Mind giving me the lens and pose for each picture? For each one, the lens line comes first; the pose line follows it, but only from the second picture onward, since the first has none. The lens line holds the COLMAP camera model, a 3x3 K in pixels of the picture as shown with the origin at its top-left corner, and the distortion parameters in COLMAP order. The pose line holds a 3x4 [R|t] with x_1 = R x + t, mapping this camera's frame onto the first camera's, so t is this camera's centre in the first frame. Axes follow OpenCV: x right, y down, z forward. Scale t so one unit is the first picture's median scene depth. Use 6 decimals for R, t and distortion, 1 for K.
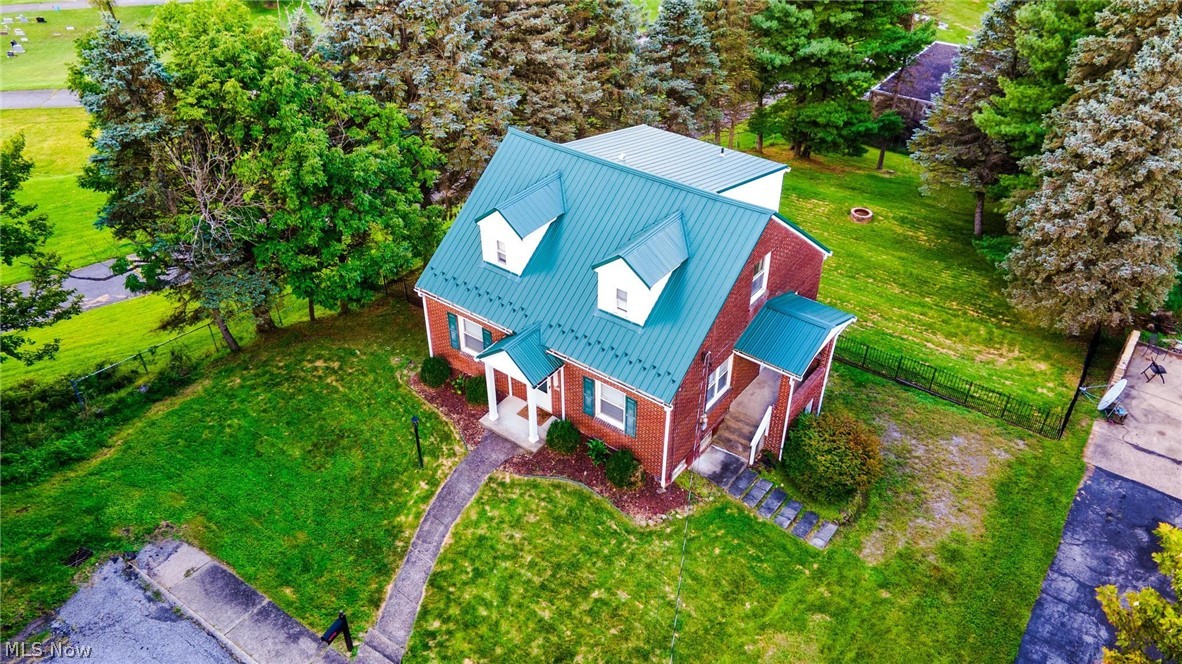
lens RADIAL K [[853.0, 0, 591.0], [0, 853.0, 332.0], [0, 0, 1]] dist [0.032655, 0.006652]
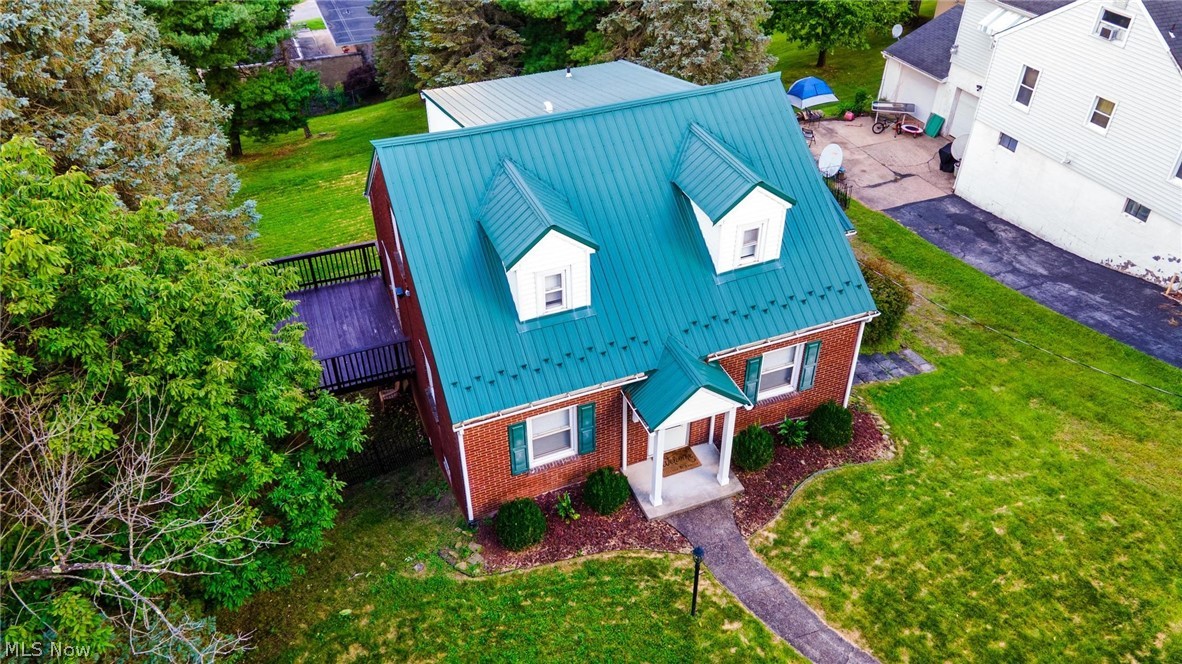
lens RADIAL K [[853.0, 0, 591.0], [0, 853.0, 332.0], [0, 0, 1]] dist [0.032655, 0.006652]
pose [[0.523370, -0.520999, 0.674273, -0.436565], [0.512564, 0.824623, 0.239321, -0.167006], [-0.680707, 0.220355, 0.698628, 0.423952]]
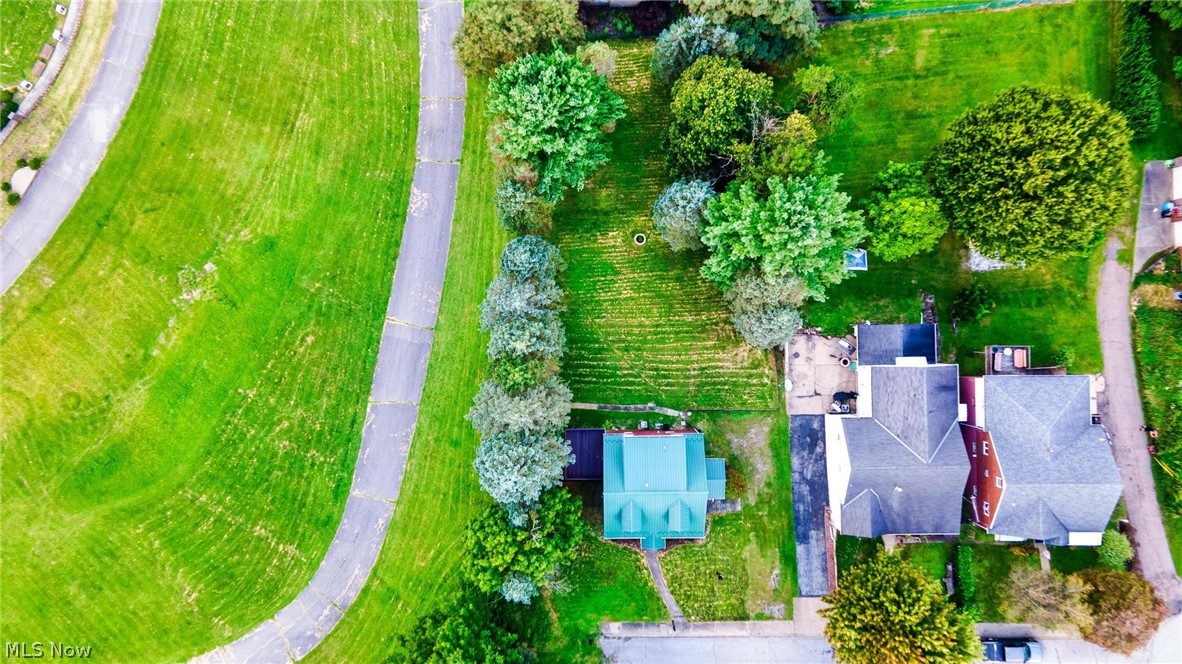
lens RADIAL K [[862.8, 0, 592.8], [0, 862.8, 329.3], [0, 0, 1]] dist [0.039050, 0.005102]
pose [[0.792181, -0.610275, -0.003783, 0.188404], [0.370850, 0.476450, 0.797161, -2.396723], [-0.484685, -0.632898, 0.603755, -0.302659]]
